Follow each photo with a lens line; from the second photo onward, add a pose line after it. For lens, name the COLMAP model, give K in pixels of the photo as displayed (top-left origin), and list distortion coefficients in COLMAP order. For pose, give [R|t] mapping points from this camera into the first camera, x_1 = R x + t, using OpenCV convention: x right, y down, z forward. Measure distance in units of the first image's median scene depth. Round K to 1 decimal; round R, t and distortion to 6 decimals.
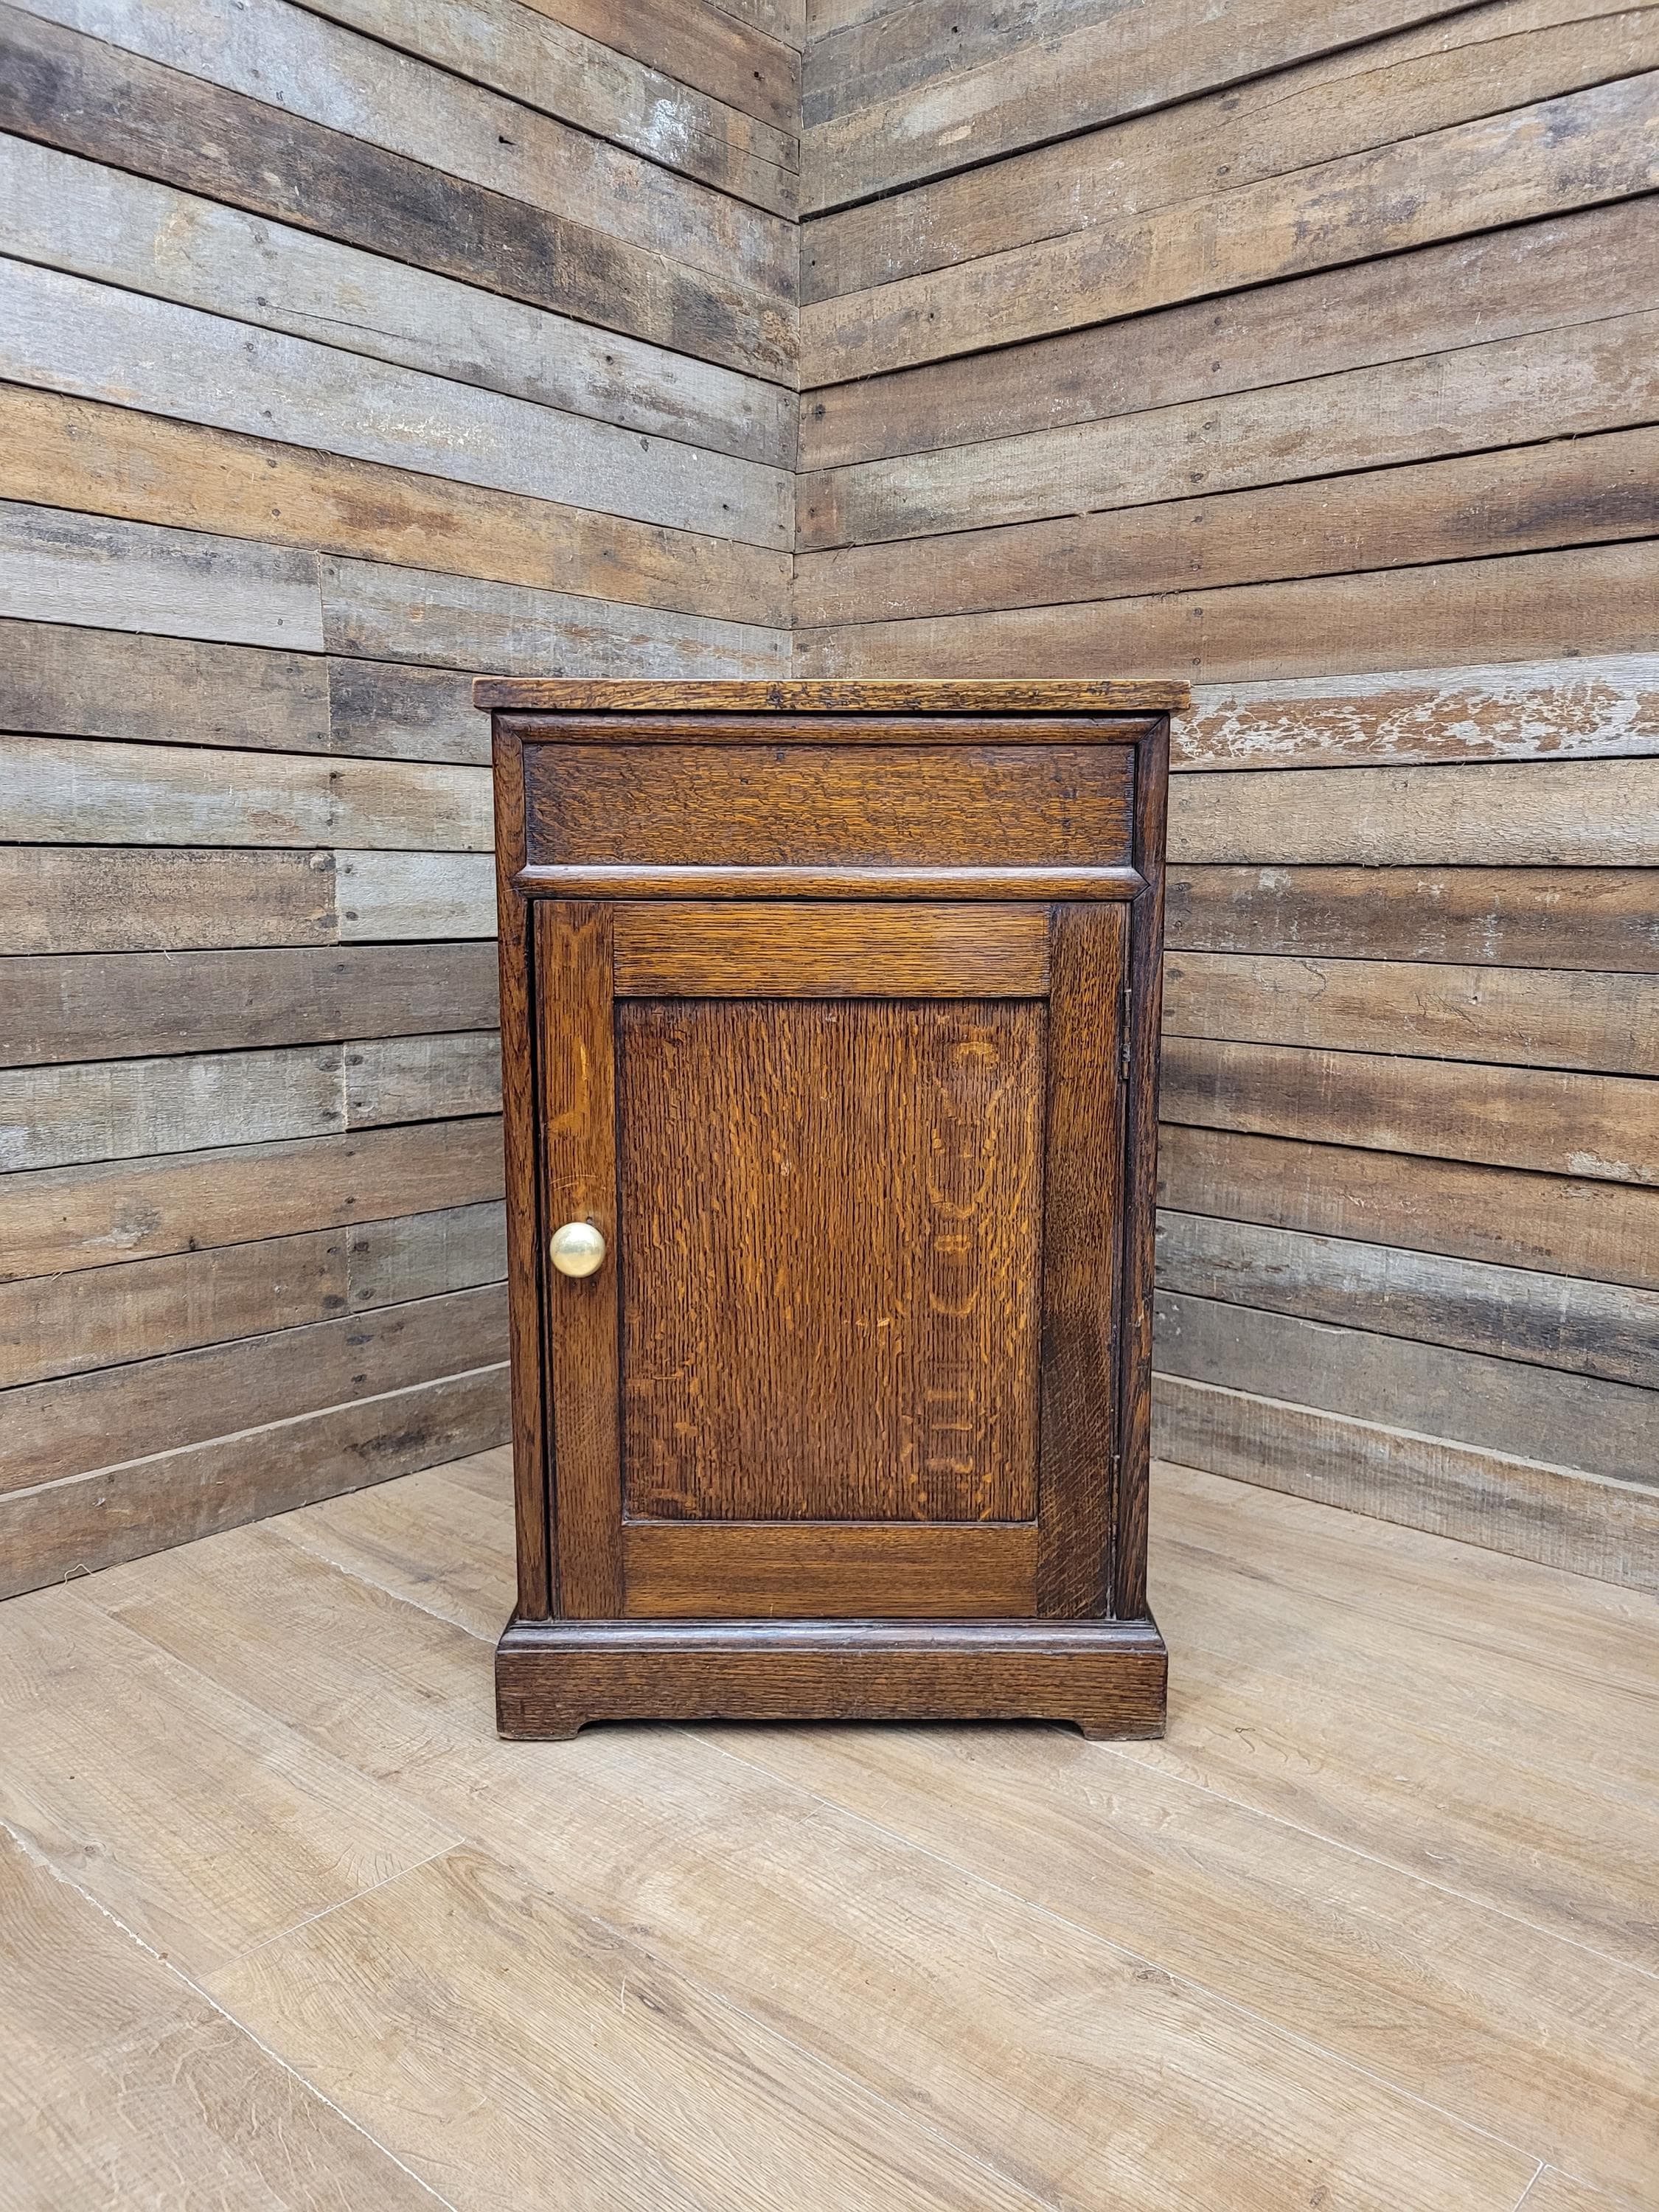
lens RADIAL K [[1657.2, 0, 866.6], [0, 1657.2, 1115.9], [0, 0, 1]] dist [0.065736, -0.044995]
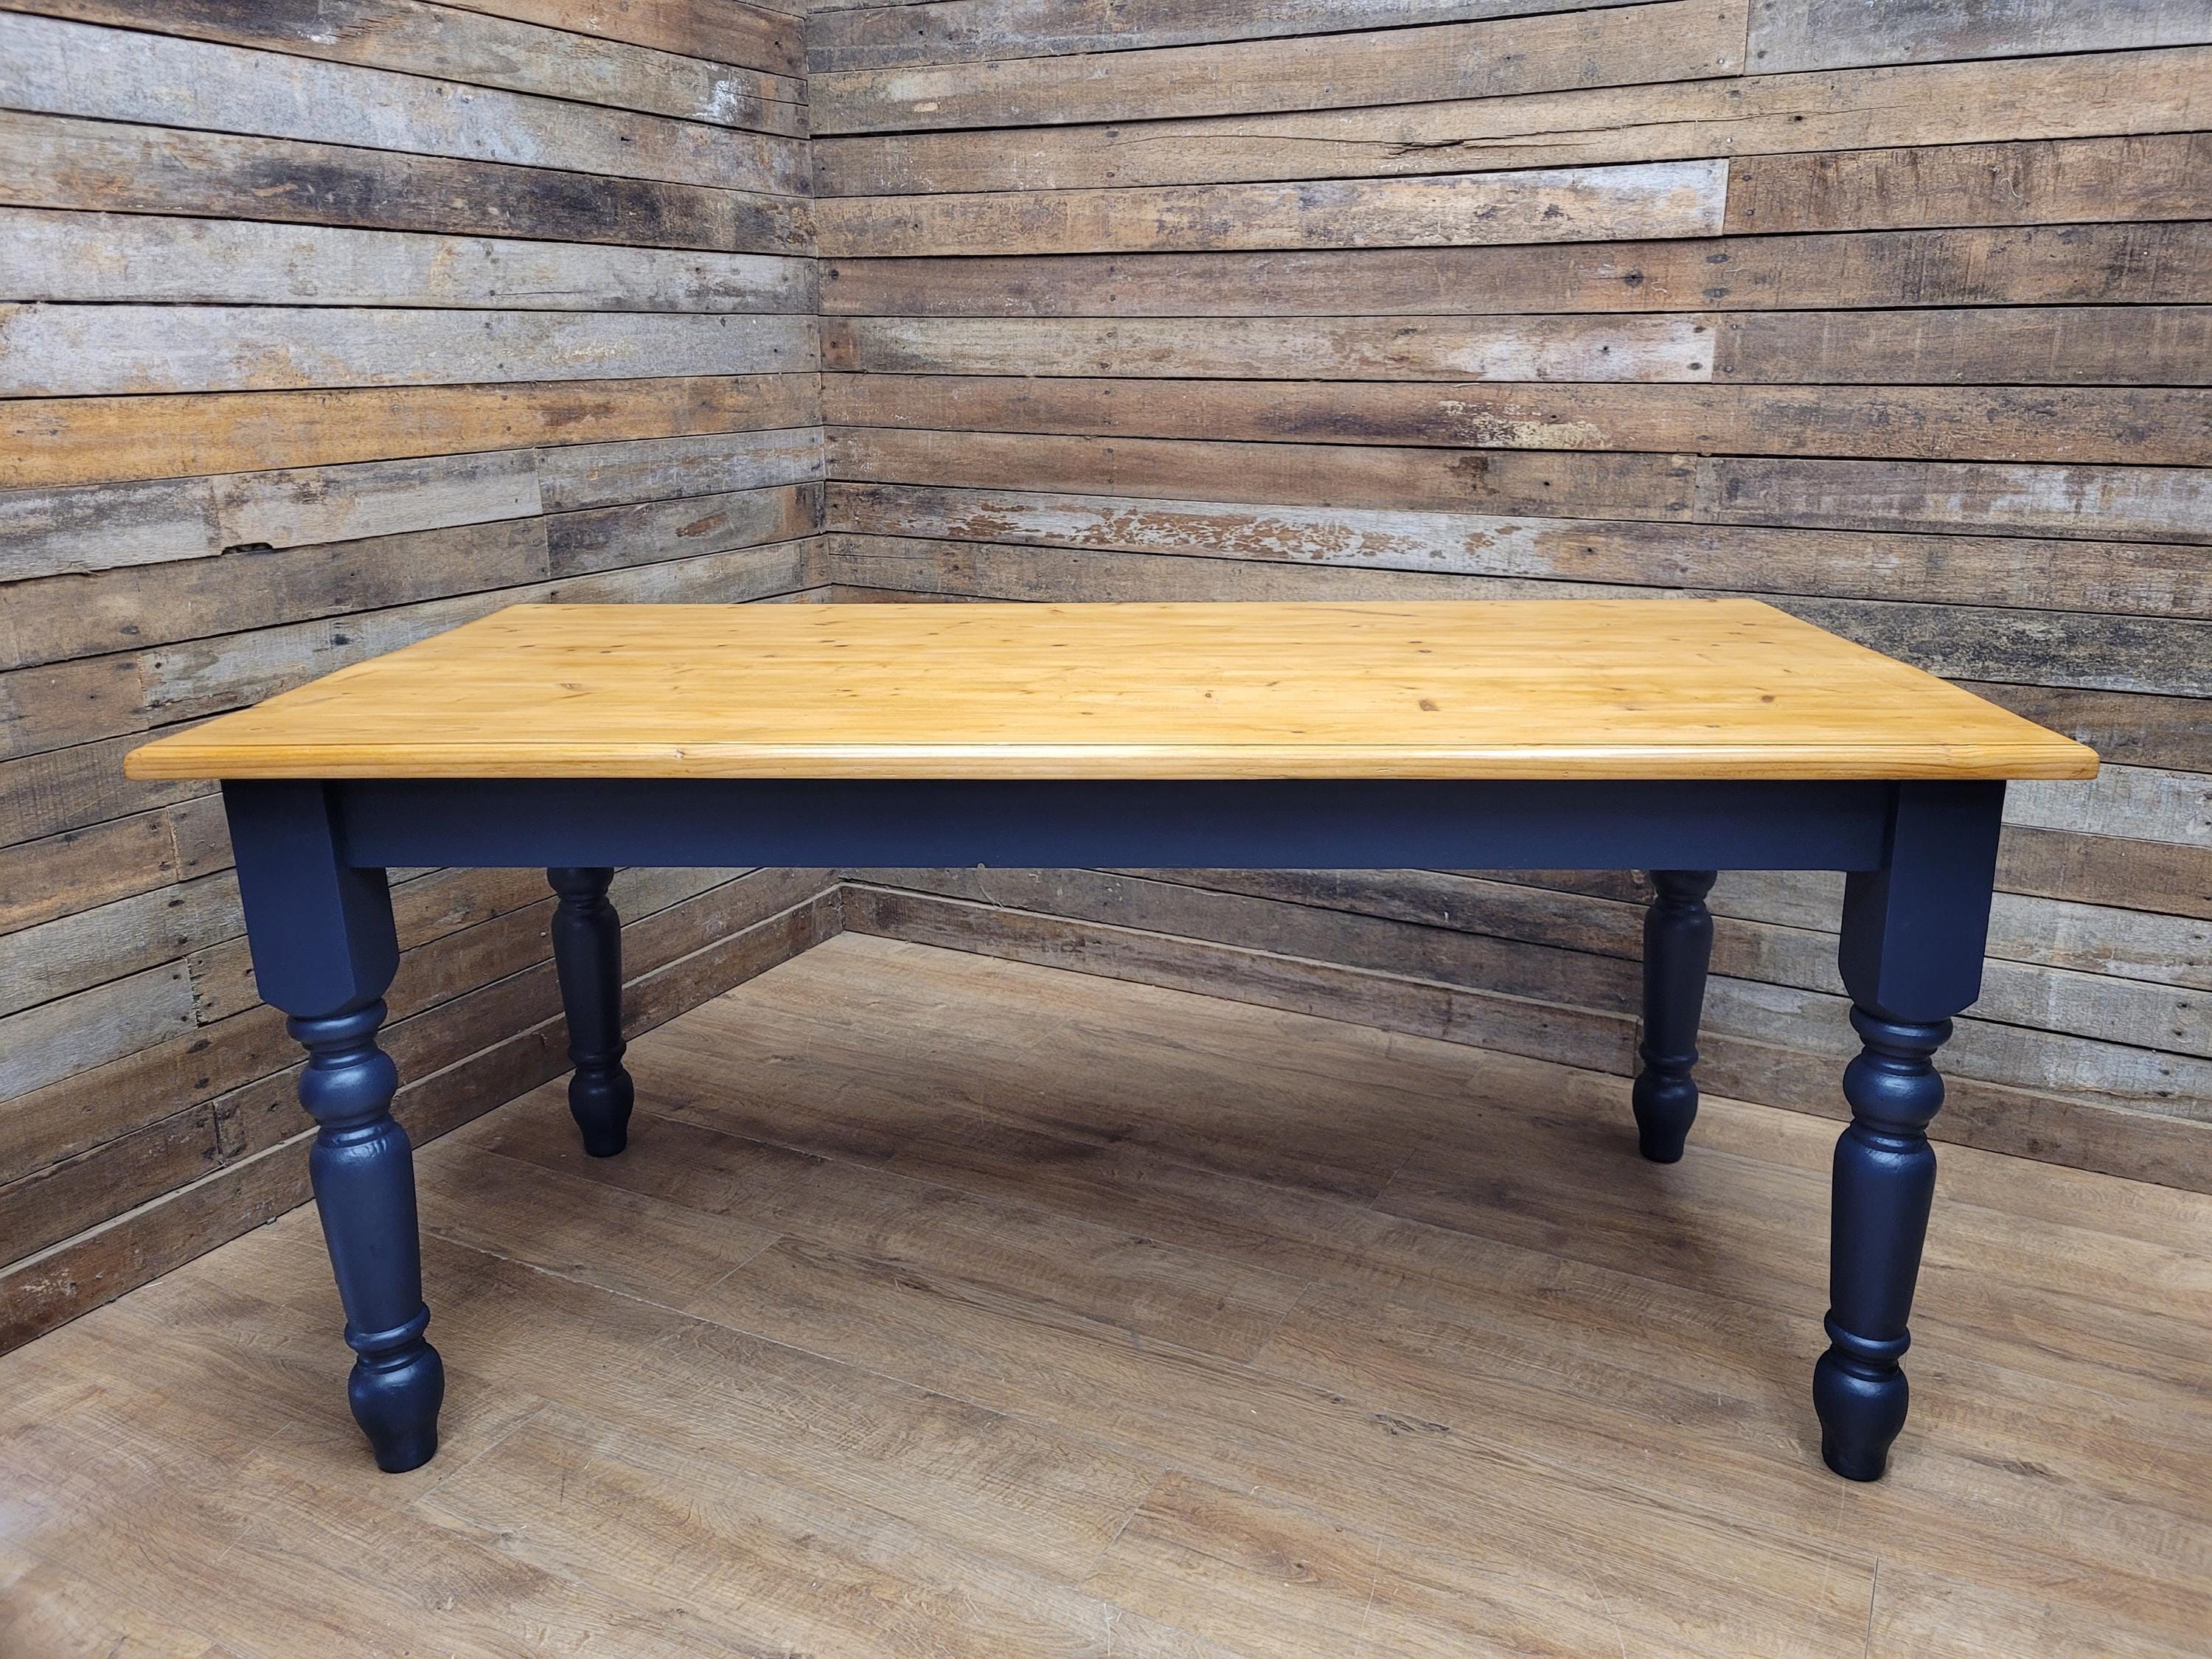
lens RADIAL K [[1657.2, 0, 1141.2], [0, 1657.2, 784.9], [0, 0, 1]] dist [0.065736, -0.044995]
pose [[0.971554, -0.077256, 0.223860, -0.159197], [0.050175, 0.990983, 0.124241, -0.197944], [-0.231440, -0.109474, 0.966670, -0.596149]]
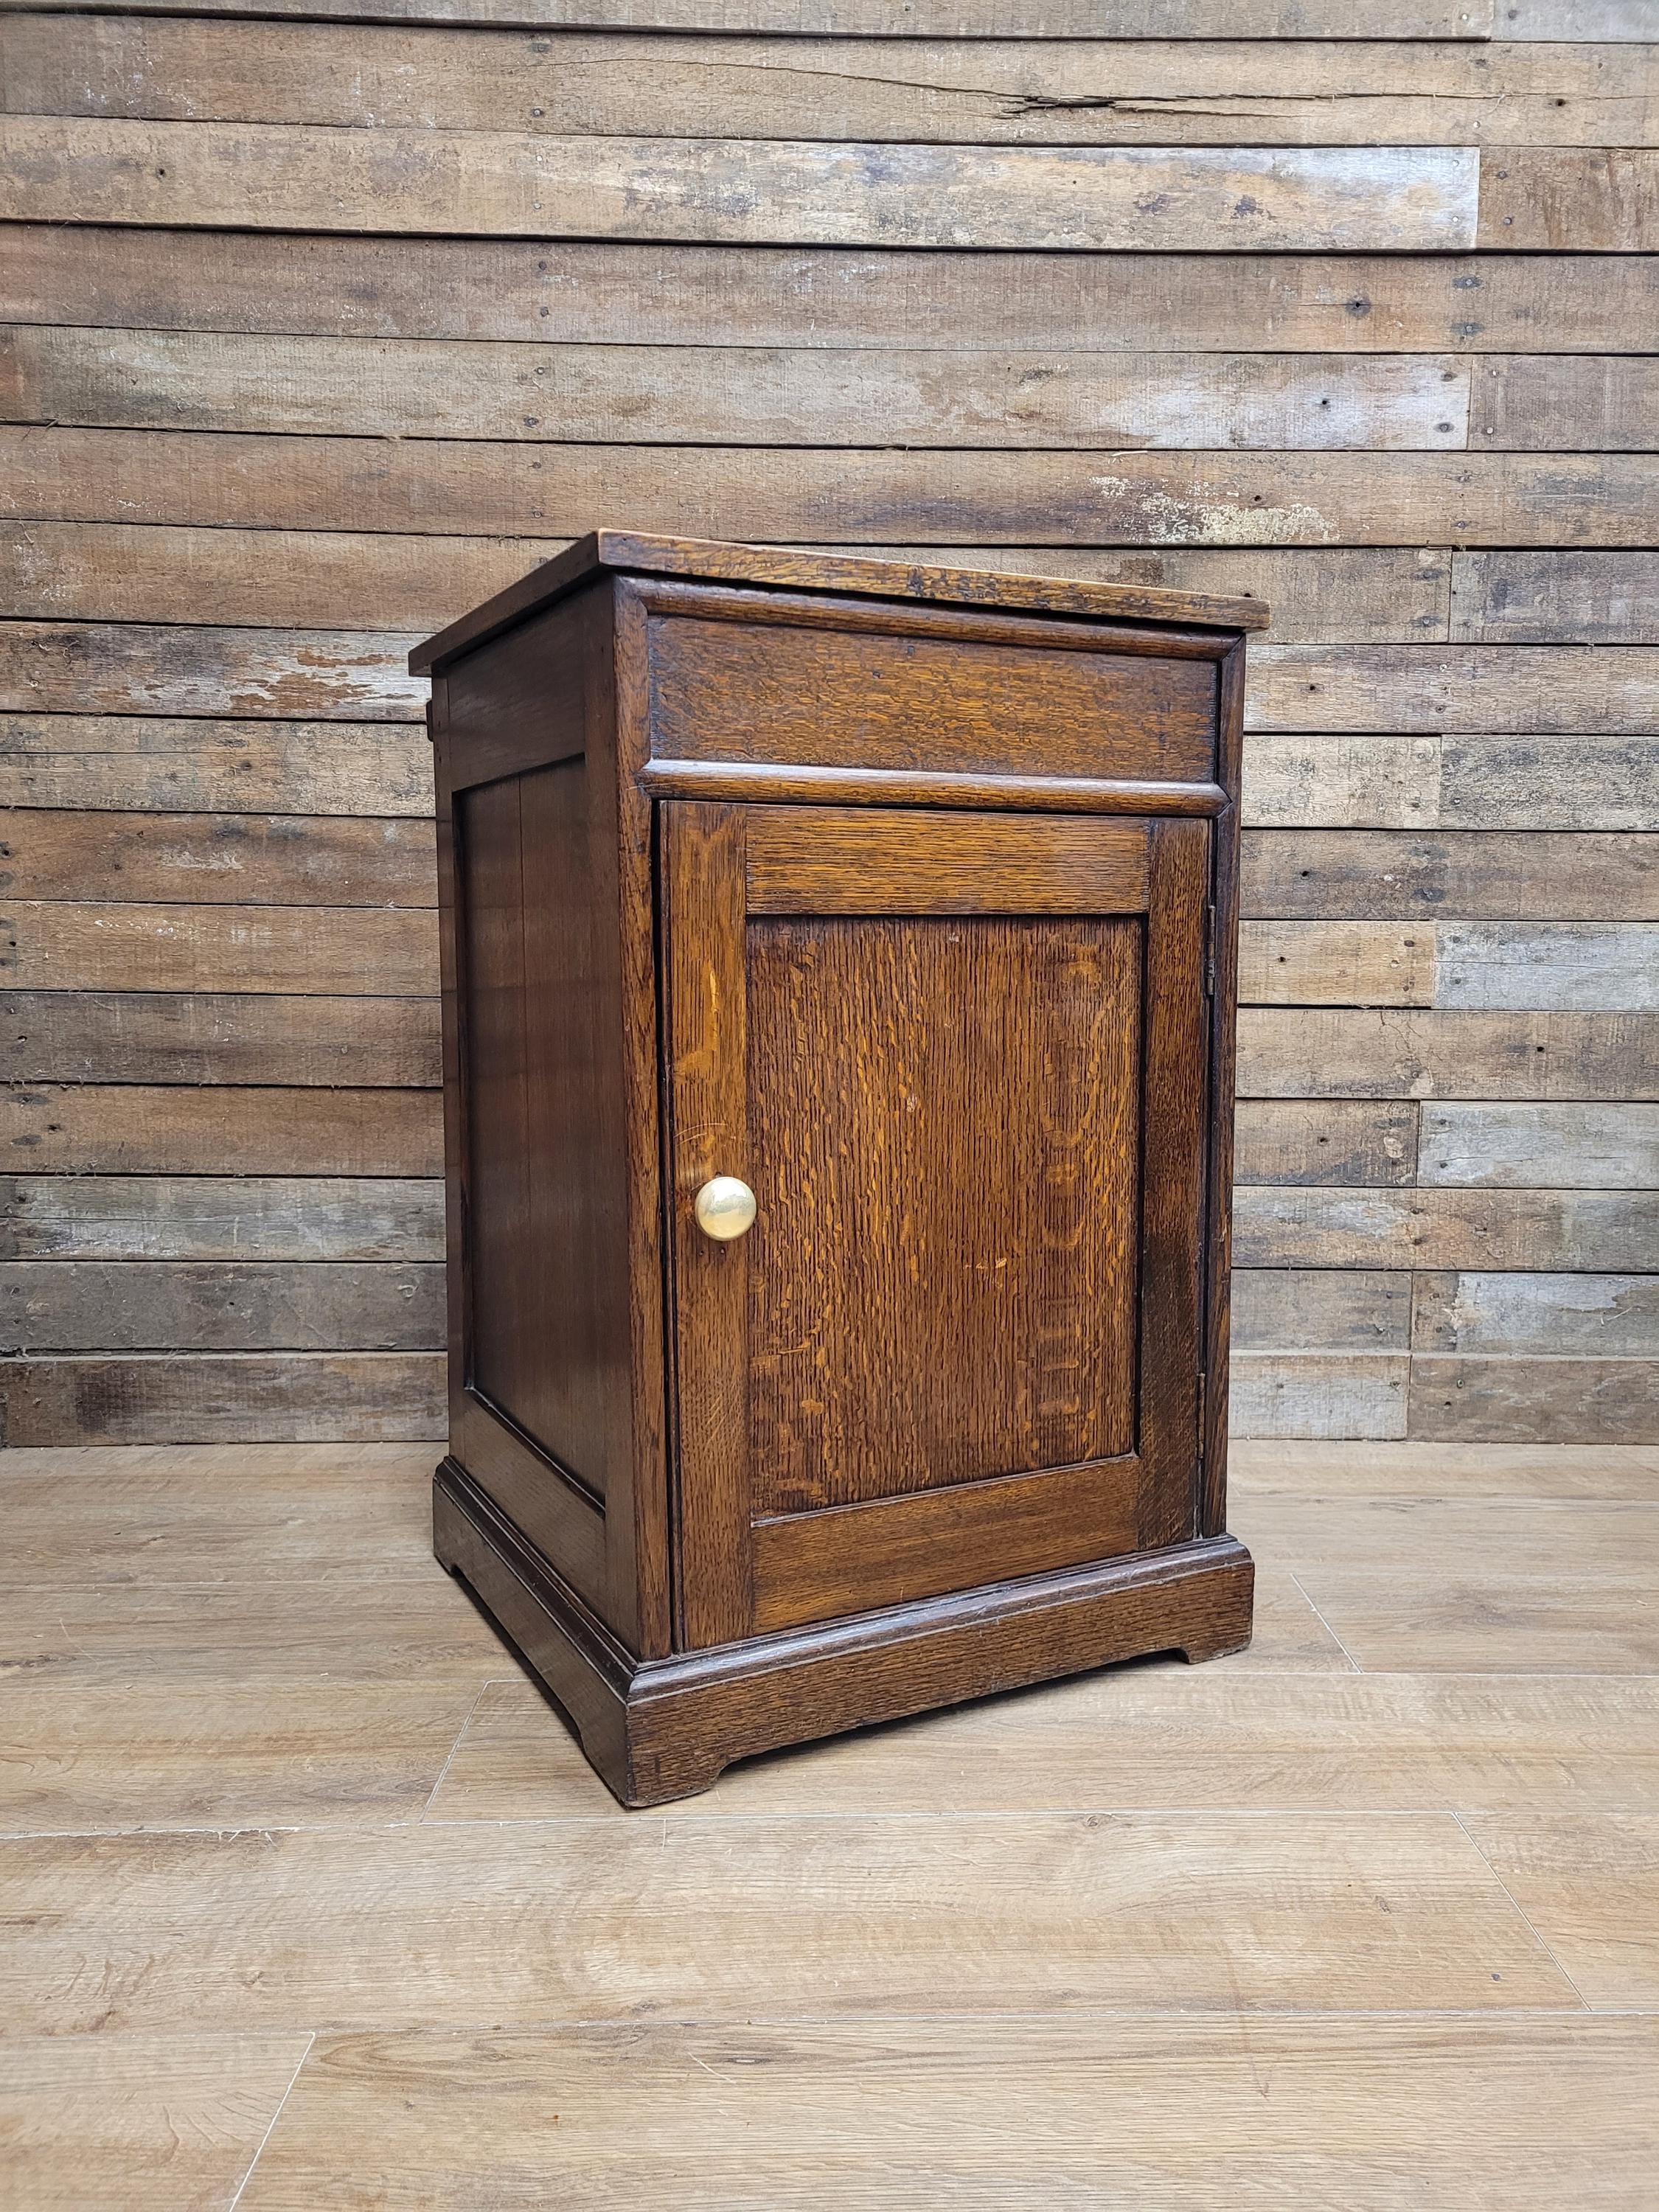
lens RADIAL K [[1659.2, 0, 868.1], [0, 1659.2, 1112.5], [0, 0, 1]] dist [0.069108, -0.048663]
pose [[0.744666, -0.083056, 0.662249, -0.361760], [0.100327, 0.994883, 0.011960, 0.027987], [-0.659853, 0.057535, 0.749188, 0.174606]]
